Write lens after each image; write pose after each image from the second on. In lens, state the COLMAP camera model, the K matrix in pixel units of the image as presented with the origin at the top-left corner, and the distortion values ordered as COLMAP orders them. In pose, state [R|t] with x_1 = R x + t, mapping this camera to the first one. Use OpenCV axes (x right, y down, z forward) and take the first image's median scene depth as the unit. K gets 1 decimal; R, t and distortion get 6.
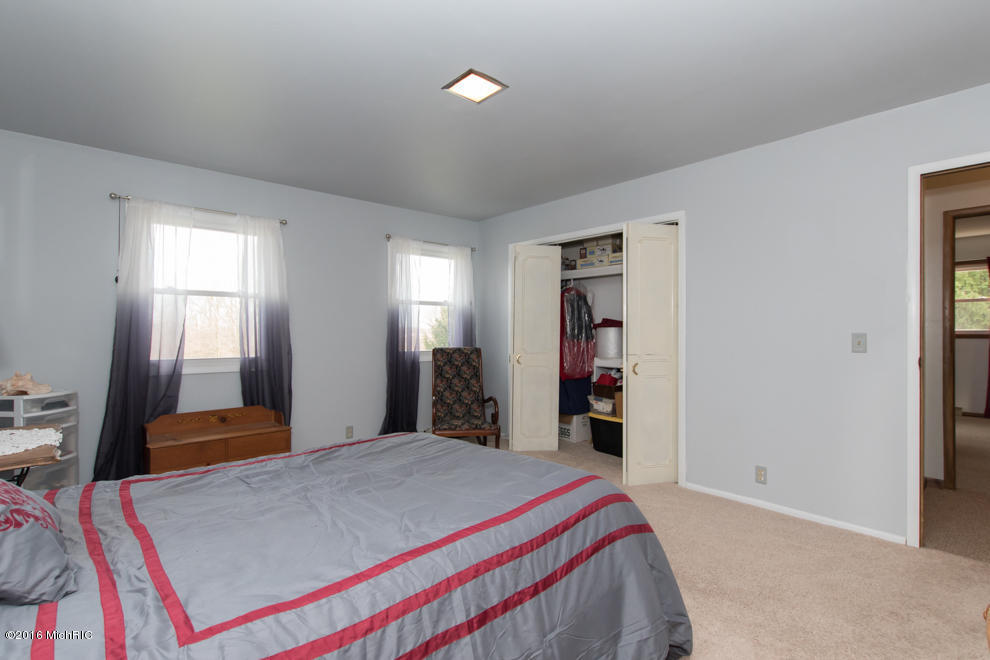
lens RADIAL K [[474.2, 0, 495.0], [0, 474.2, 330.0], [0, 0, 1]] dist [0.000397, 0.000122]
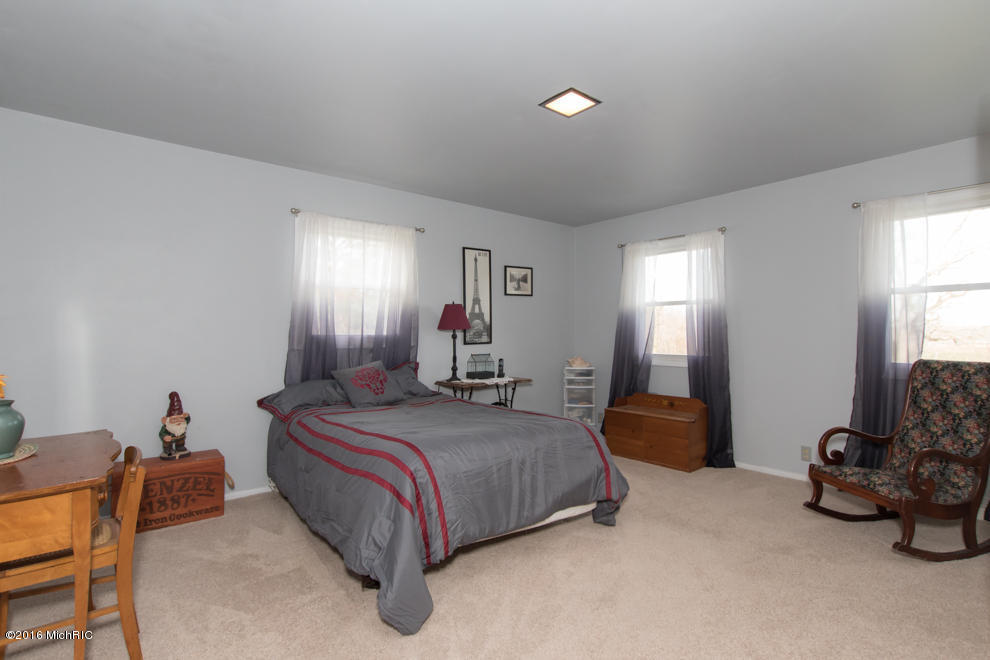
lens RADIAL K [[474.2, 0, 495.0], [0, 474.2, 330.0], [0, 0, 1]] dist [0.000397, 0.000122]
pose [[-0.024814, -0.005139, -0.999679, 0.657754], [0.000997, 0.999986, -0.005166, 0.000473], [0.999692, -0.001125, -0.024808, 0.554673]]
